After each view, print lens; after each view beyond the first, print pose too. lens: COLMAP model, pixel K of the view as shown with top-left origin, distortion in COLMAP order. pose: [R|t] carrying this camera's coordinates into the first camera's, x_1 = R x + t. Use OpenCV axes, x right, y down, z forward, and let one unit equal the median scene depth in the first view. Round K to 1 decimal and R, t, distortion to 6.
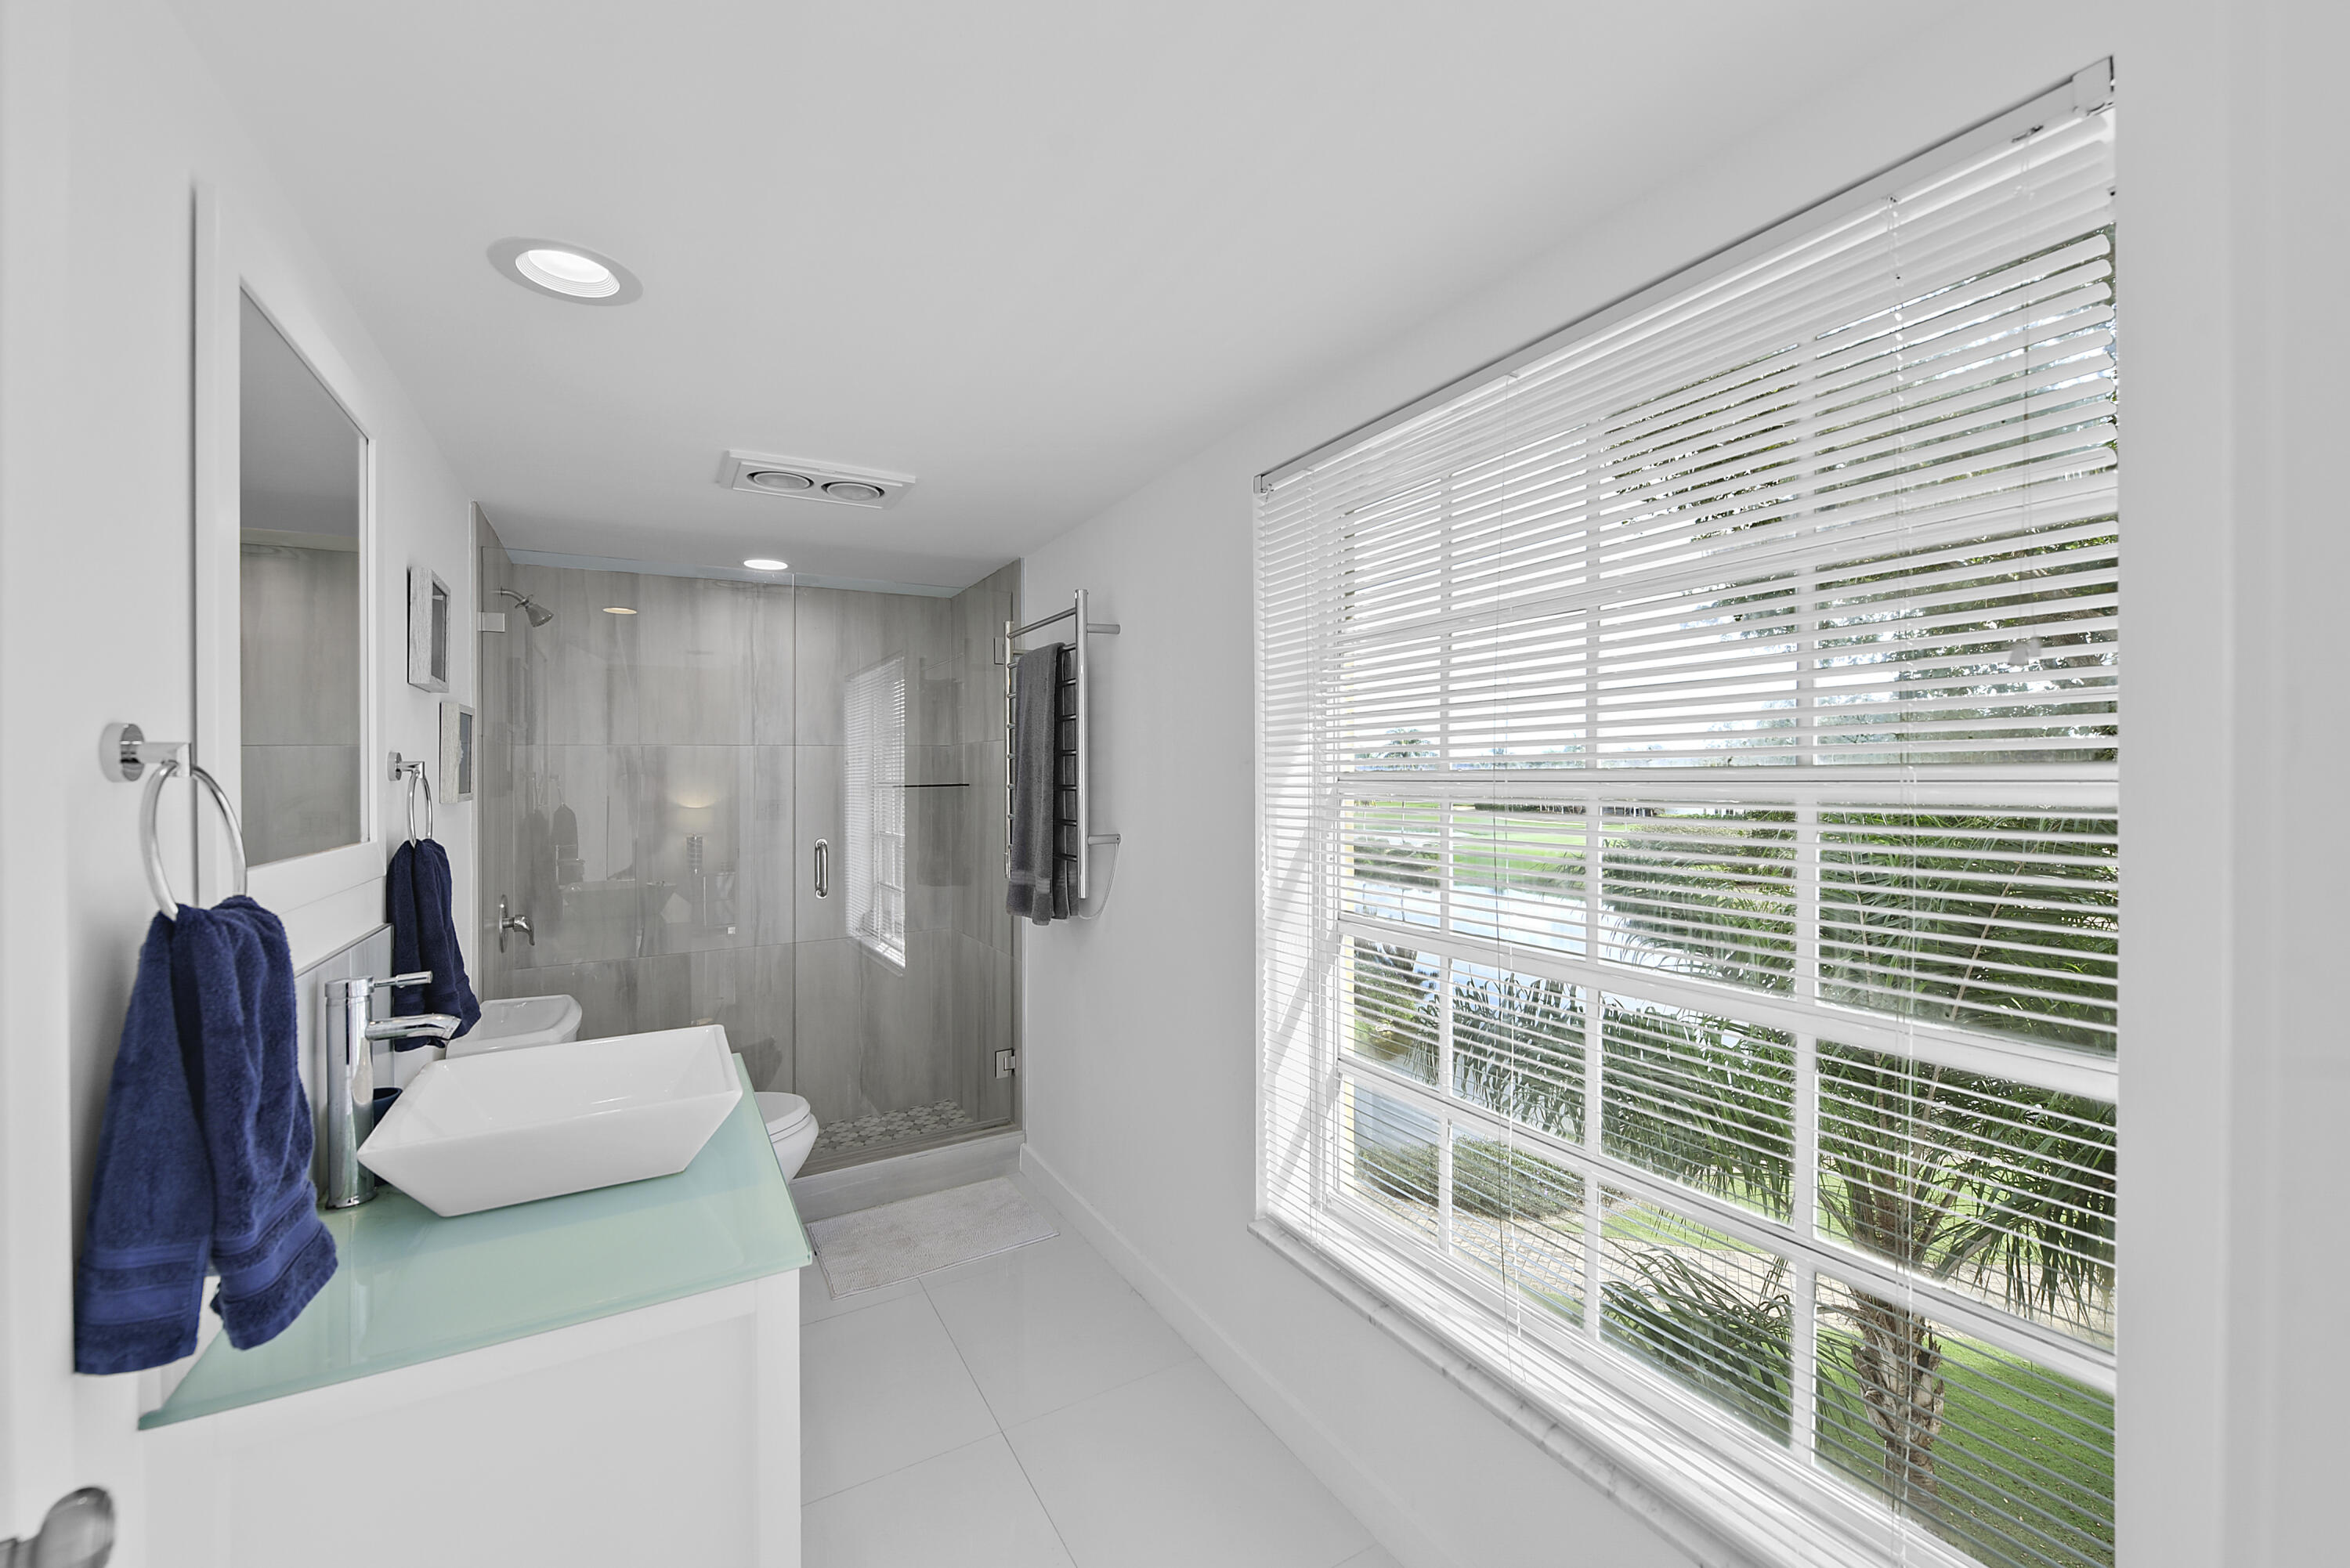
lens RADIAL K [[943.8, 0, 1185.8], [0, 943.8, 768.9], [0, 0, 1]] dist [-0.001264, -0.004139]
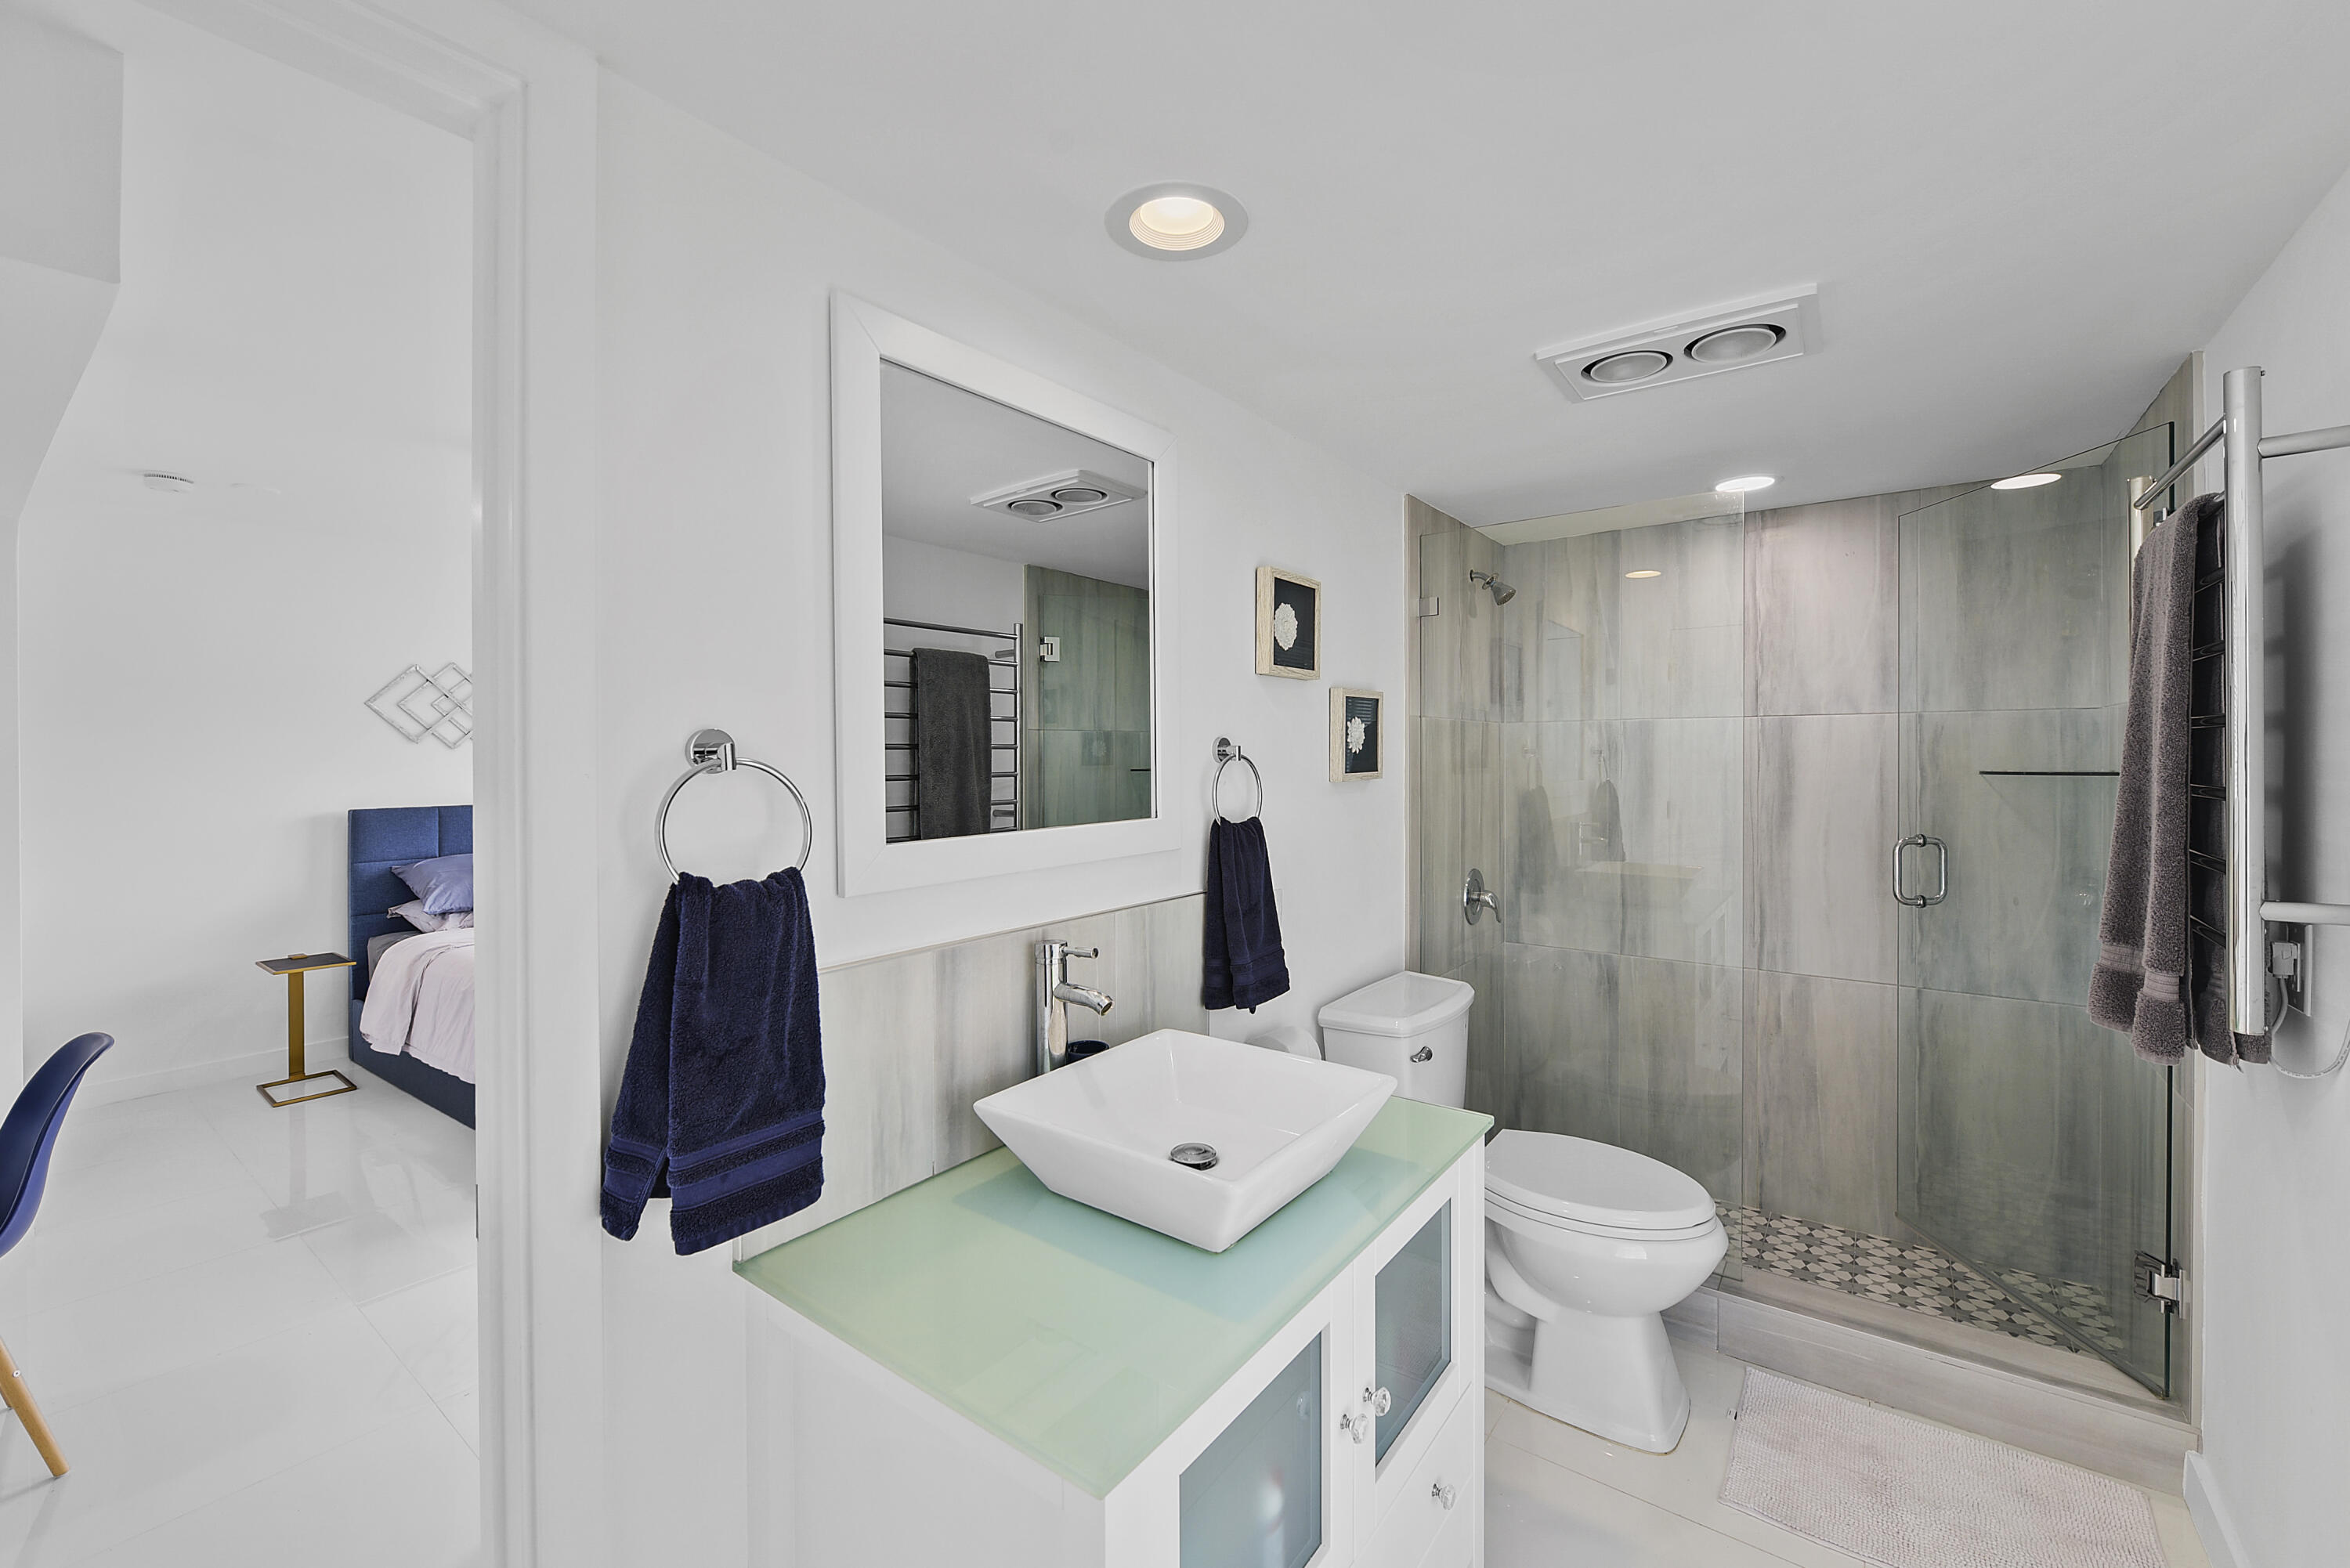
lens RADIAL K [[938.6, 0, 1180.4], [0, 938.6, 746.9], [0, 0, 1]] dist [0.000045, 0.000033]
pose [[0.405869, 0.004980, -0.913918, 0.081415], [0.003387, 0.999970, 0.006953, -0.007705], [0.913925, -0.005918, 0.405840, 0.275497]]
